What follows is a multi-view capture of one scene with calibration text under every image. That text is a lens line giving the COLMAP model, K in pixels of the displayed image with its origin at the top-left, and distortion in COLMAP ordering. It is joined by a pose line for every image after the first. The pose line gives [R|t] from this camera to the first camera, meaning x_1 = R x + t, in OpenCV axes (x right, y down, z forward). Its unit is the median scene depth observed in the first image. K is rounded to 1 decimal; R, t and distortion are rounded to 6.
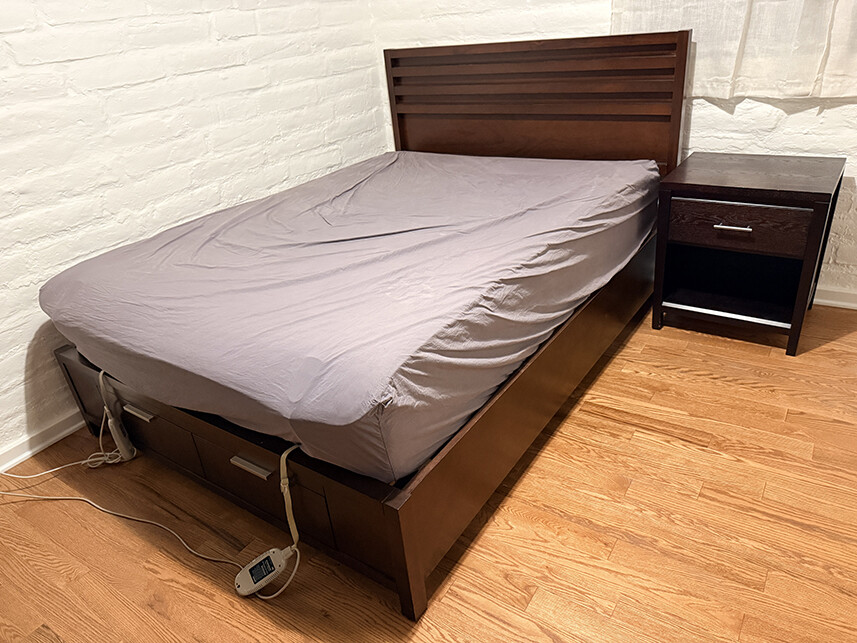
lens RADIAL K [[604.9, 0, 429.8], [0, 604.9, 323.7], [0, 0, 1]] dist [0.001149, -0.002139]
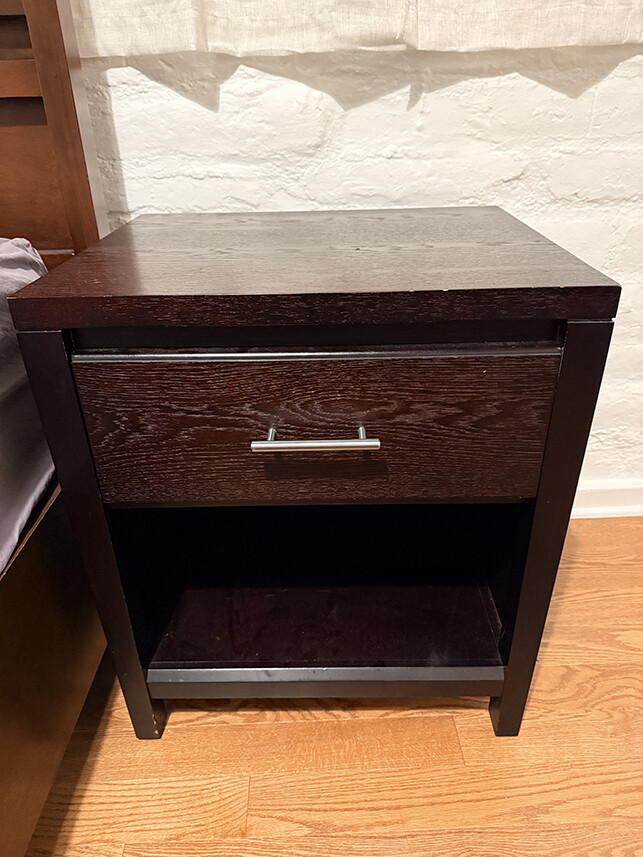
lens RADIAL K [[604.9, 0, 323.1], [0, 604.9, 427.5], [0, 0, 1]] dist [0.001149, -0.002139]
pose [[0.811029, -0.194120, 0.551860, 0.319029], [0.216112, 0.976030, 0.025720, -0.153934], [-0.543625, 0.098404, 0.833540, 0.691718]]
